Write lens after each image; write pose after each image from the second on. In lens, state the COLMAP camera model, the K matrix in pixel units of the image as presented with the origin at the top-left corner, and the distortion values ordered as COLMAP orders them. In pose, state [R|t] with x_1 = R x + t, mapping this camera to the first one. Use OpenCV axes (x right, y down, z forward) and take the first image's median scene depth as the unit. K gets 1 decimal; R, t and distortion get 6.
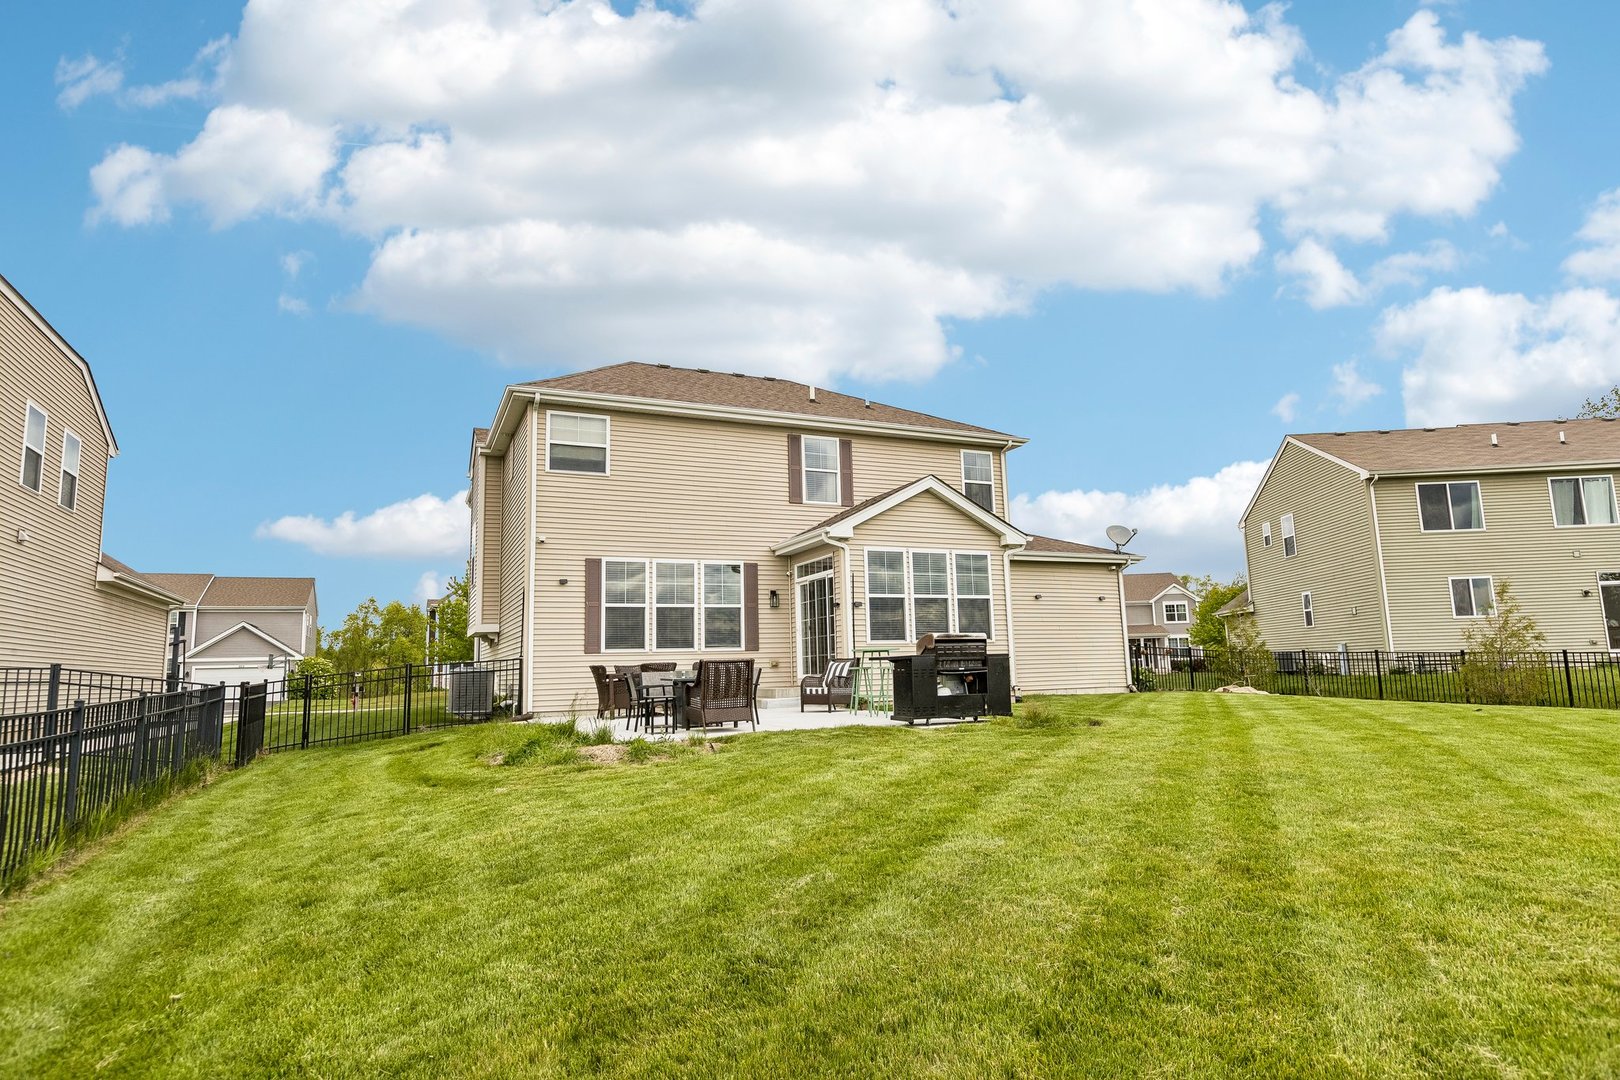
lens RADIAL K [[897.5, 0, 815.7], [0, 897.5, 542.2], [0, 0, 1]] dist [0.006568, 0.001392]
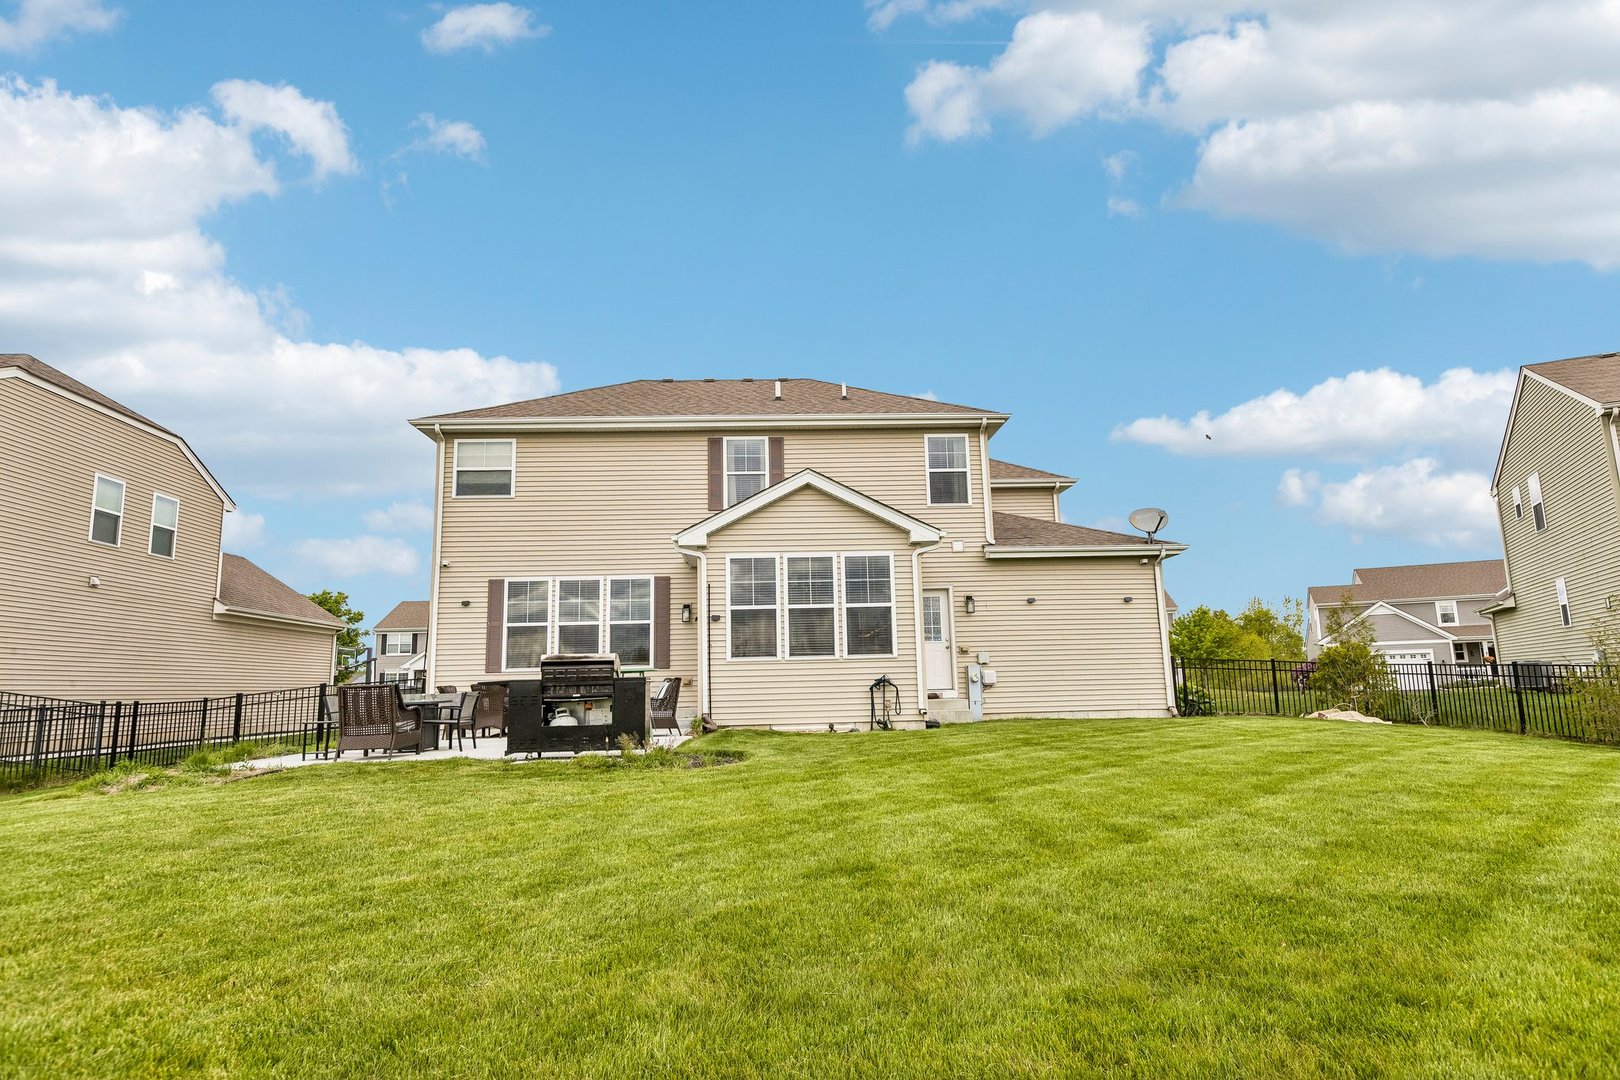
lens RADIAL K [[897.5, 0, 809.3], [0, 897.5, 536.1], [0, 0, 1]] dist [0.006568, 0.001392]
pose [[0.927356, -0.059501, -0.369418, 0.441591], [0.053364, 0.998215, -0.026818, 0.014631], [0.370354, 0.005156, 0.928876, 0.176023]]
